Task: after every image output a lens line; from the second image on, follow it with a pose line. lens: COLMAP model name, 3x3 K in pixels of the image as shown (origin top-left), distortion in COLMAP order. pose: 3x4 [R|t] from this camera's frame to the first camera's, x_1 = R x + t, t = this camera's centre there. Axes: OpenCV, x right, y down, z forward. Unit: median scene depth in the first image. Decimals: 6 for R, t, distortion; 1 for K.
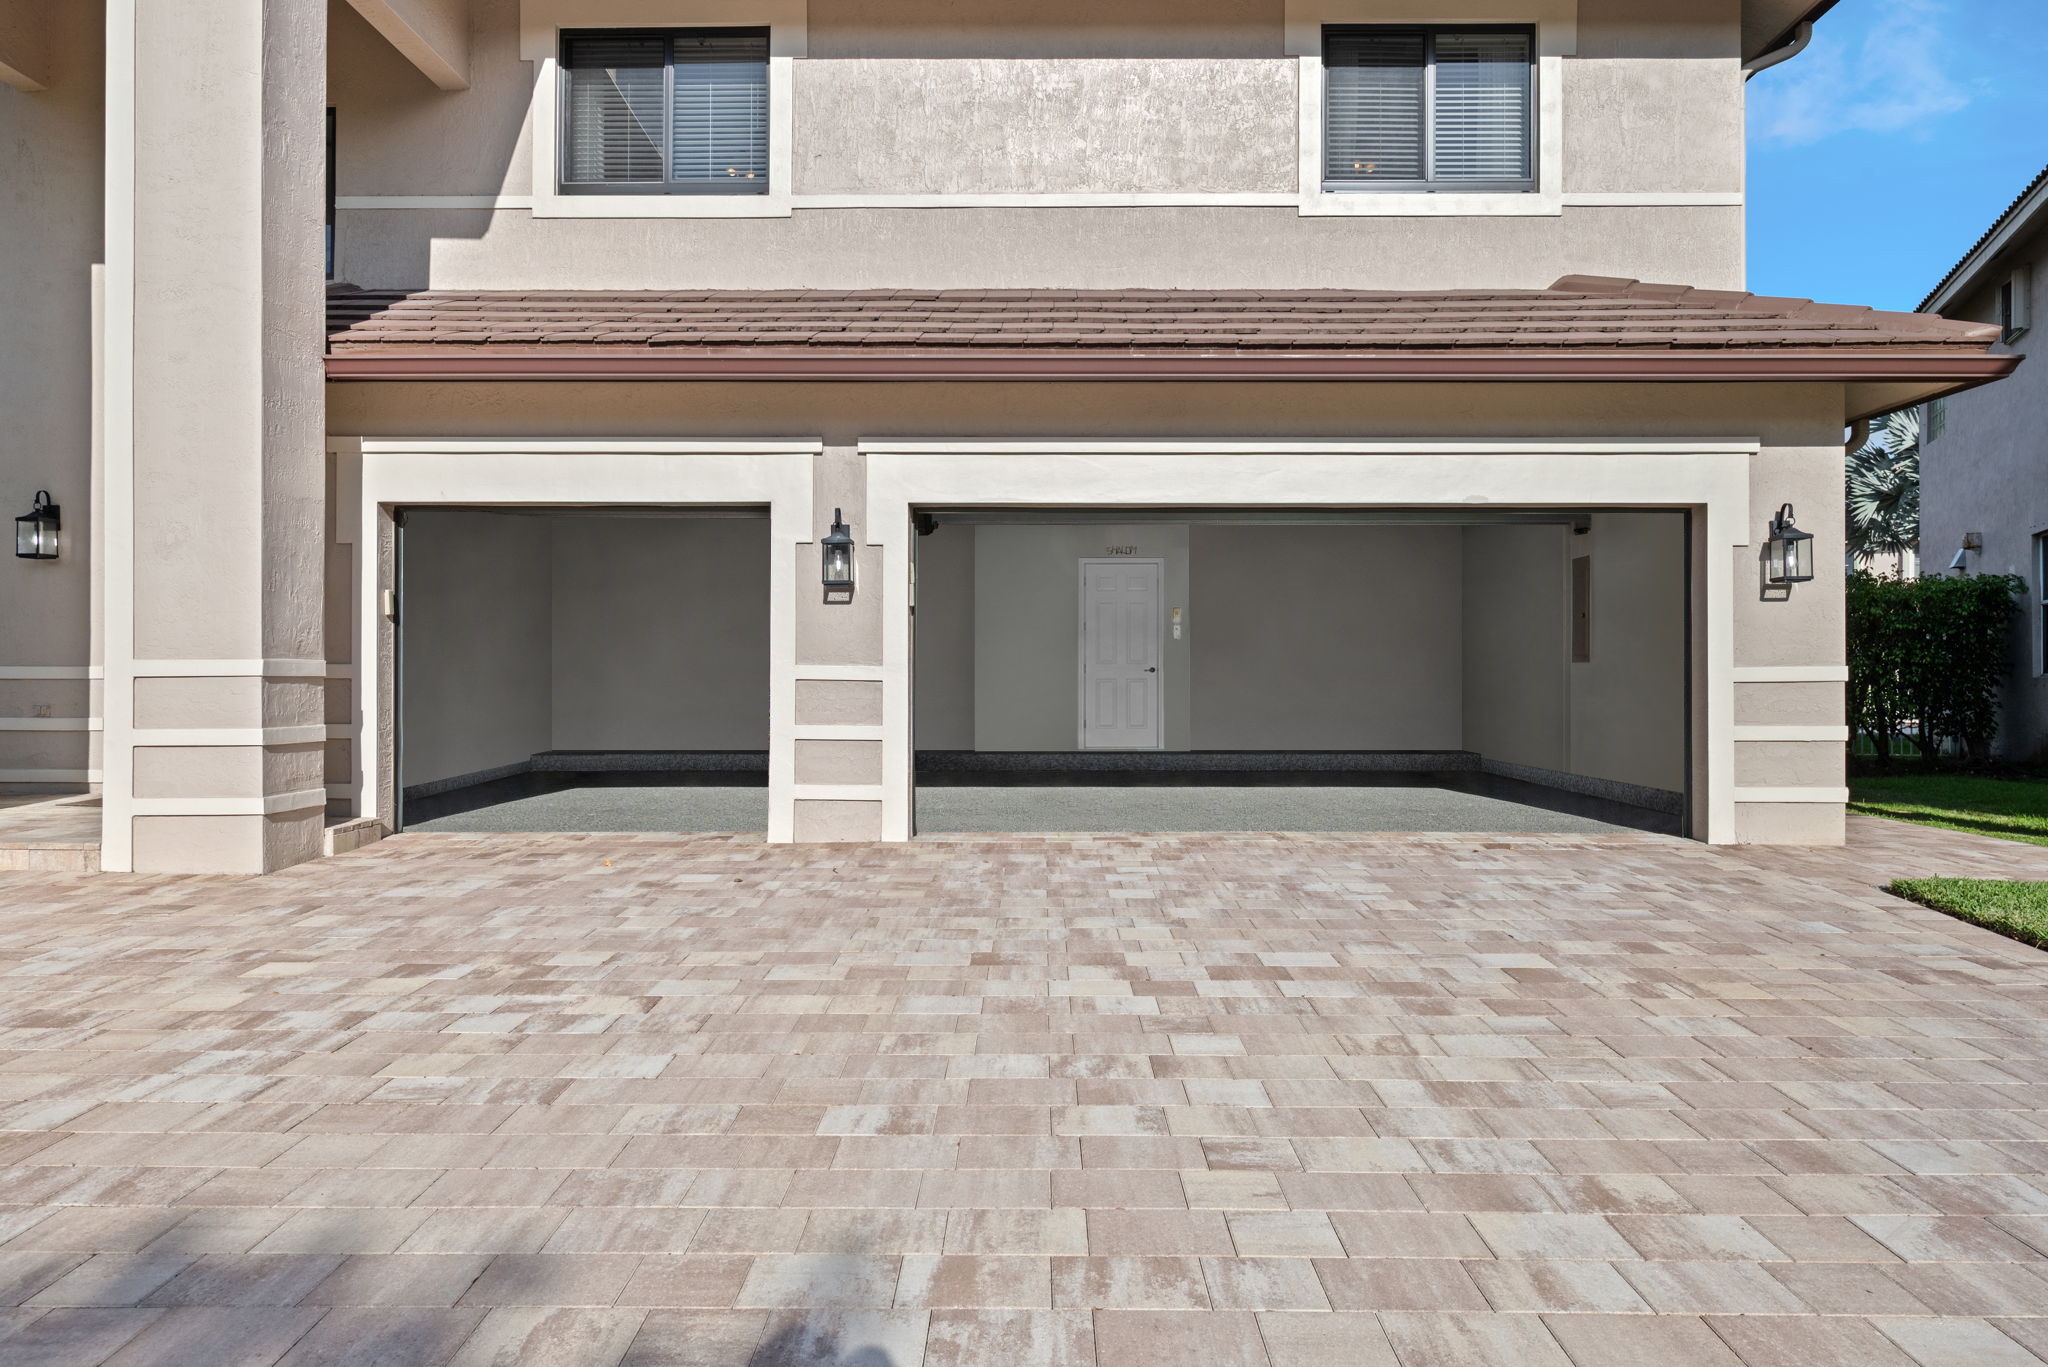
lens RADIAL K [[1464.6, 0, 1024.0], [0, 1464.6, 683.5], [0, 0, 1]] dist [-0.002953, -0.001405]
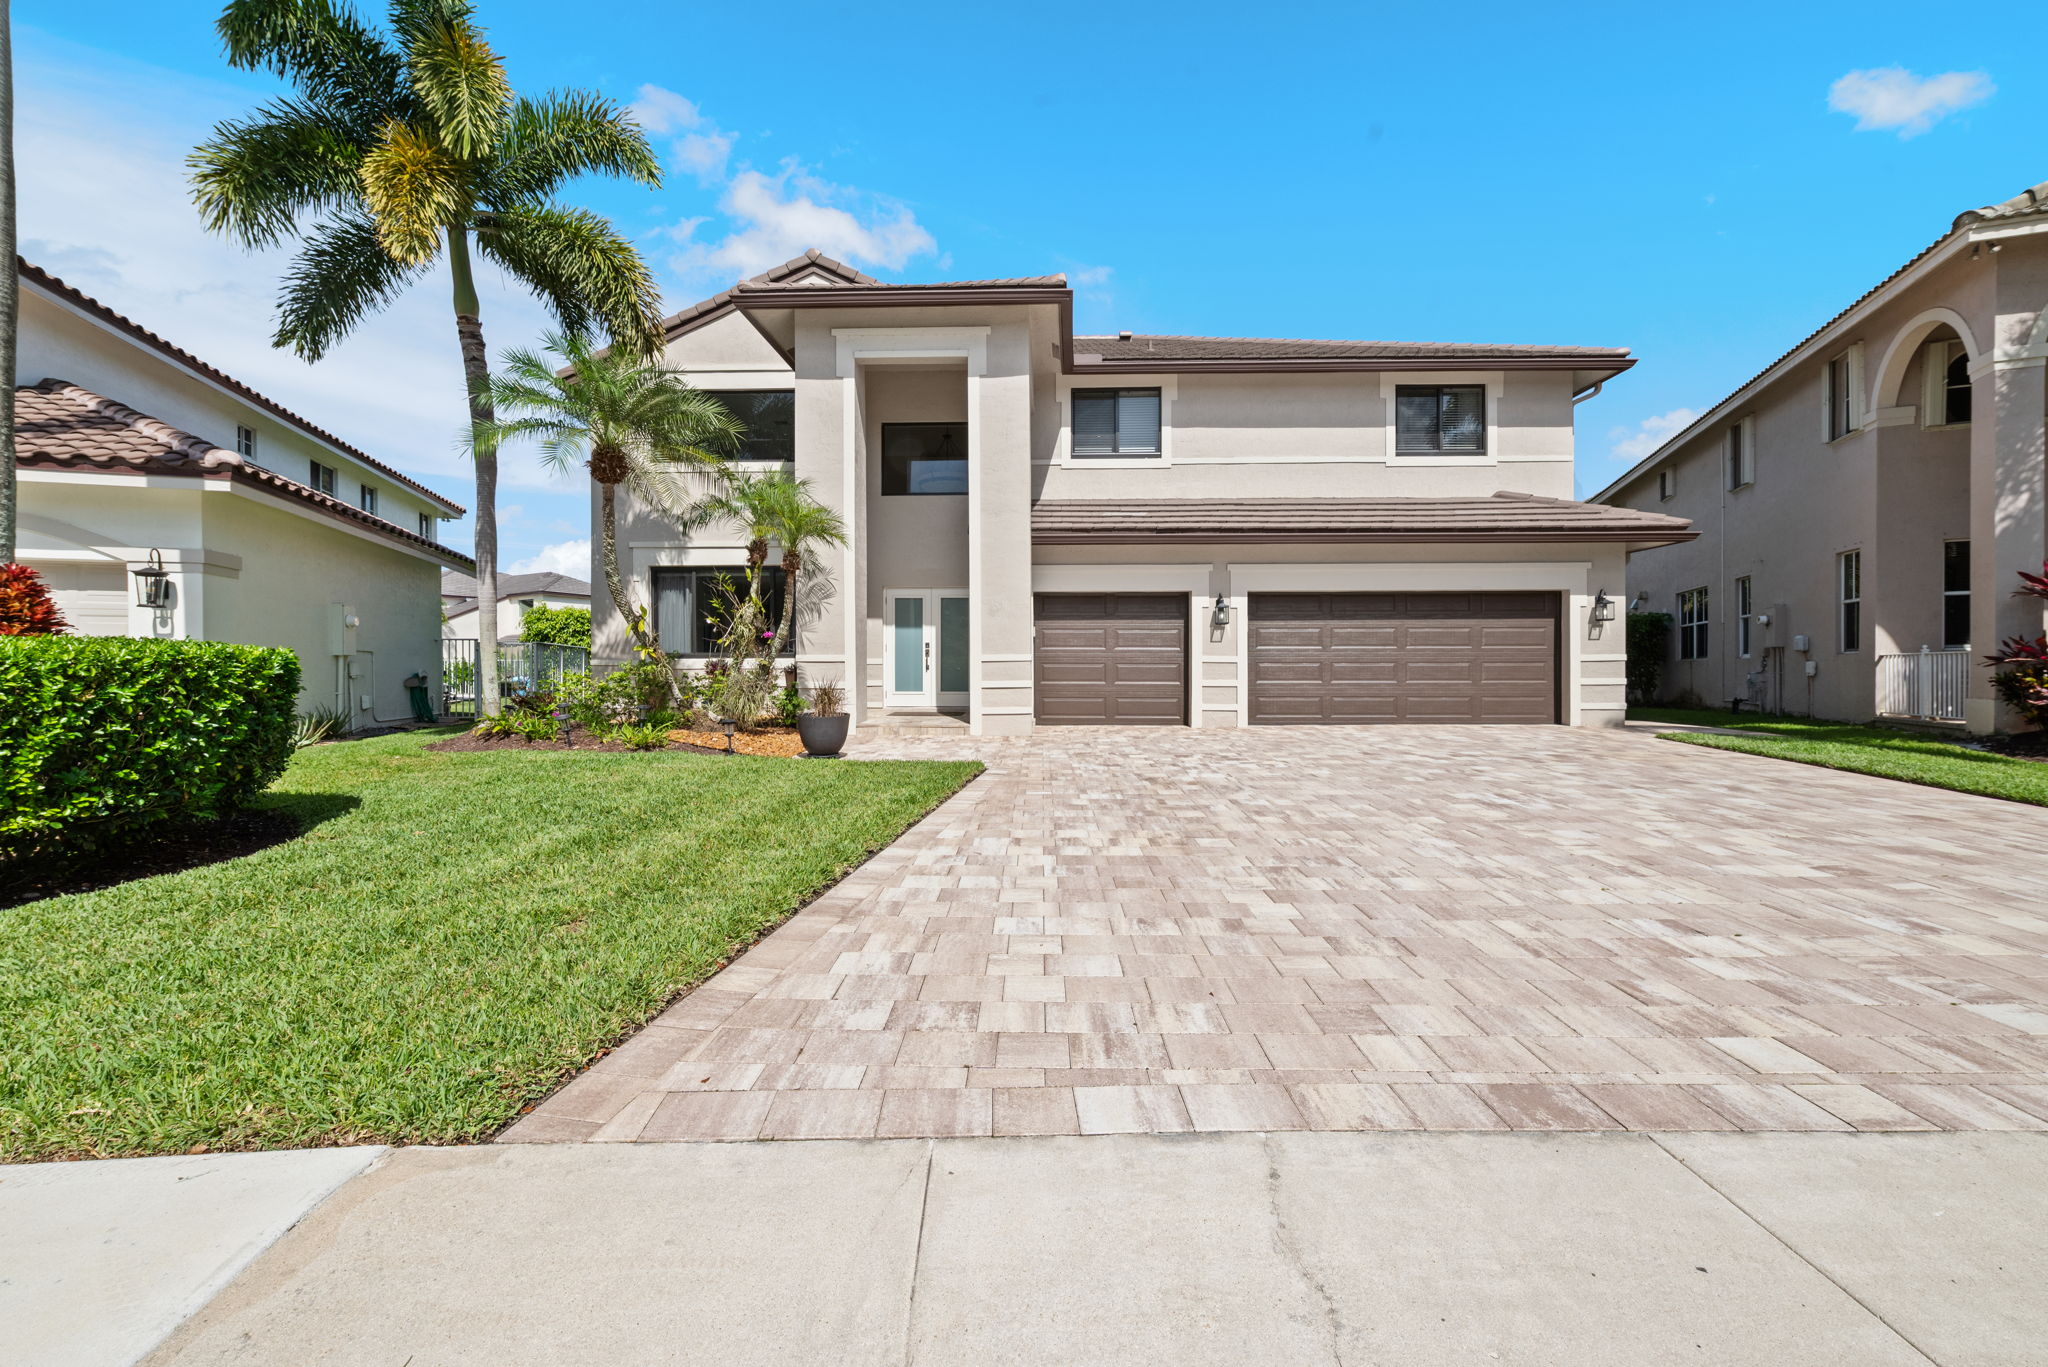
lens RADIAL K [[830.5, 0, 1057.3], [0, 830.5, 676.0], [0, 0, 1]] dist [-0.006532, -0.000445]
pose [[0.999942, -0.003089, -0.010279, -0.383378], [0.003163, 0.999969, 0.007190, 0.010674], [0.010256, -0.007222, 0.999921, -0.408961]]
